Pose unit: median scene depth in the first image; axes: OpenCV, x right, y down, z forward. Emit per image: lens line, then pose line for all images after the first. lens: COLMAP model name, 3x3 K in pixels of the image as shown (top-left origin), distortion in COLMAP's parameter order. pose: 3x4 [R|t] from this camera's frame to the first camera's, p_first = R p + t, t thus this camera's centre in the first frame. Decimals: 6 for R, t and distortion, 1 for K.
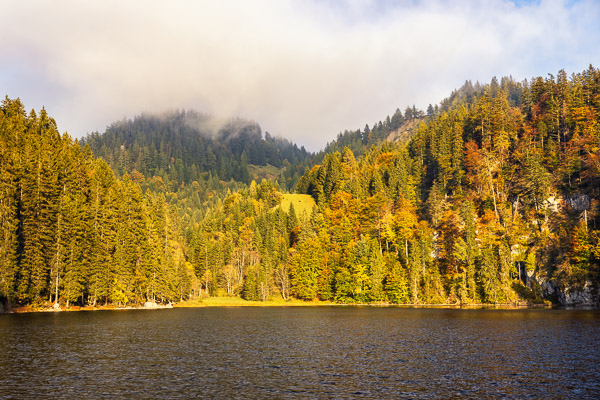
lens RADIAL K [[864.0, 0, 291.2], [0, 864.0, 199.4], [0, 0, 1]] dist [0.004614, 0.018921]
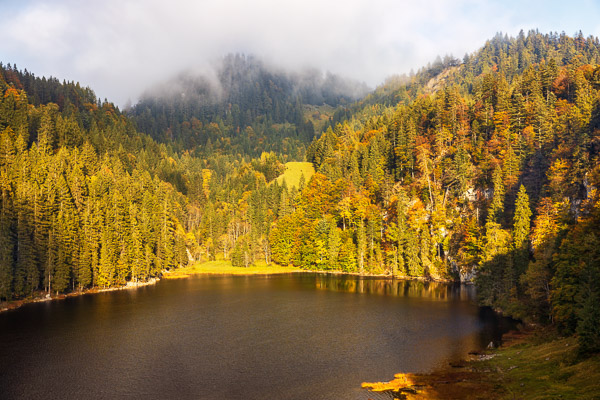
lens RADIAL K [[882.3, 0, 300.0], [0, 882.3, 200.0], [0, 0, 1]] dist [0.022520, 0.034889]
pose [[0.993704, 0.002006, -0.112018, 0.192506], [0.010007, 0.994254, 0.106575, -0.116773], [0.111589, -0.107025, 0.987975, -0.247043]]
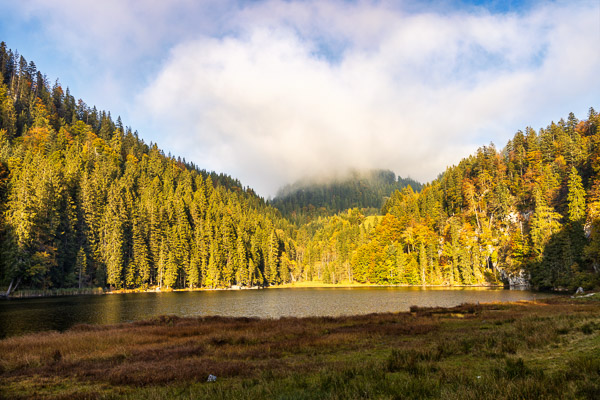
lens RADIAL K [[532.2, 0, 301.6], [0, 532.2, 200.7], [0, 0, 1]] dist [0.004701, 0.006233]
pose [[0.963194, -0.047732, -0.264535, 0.186979], [0.038626, 0.998472, -0.039520, -0.001141], [0.266017, 0.027848, 0.963566, 0.015097]]
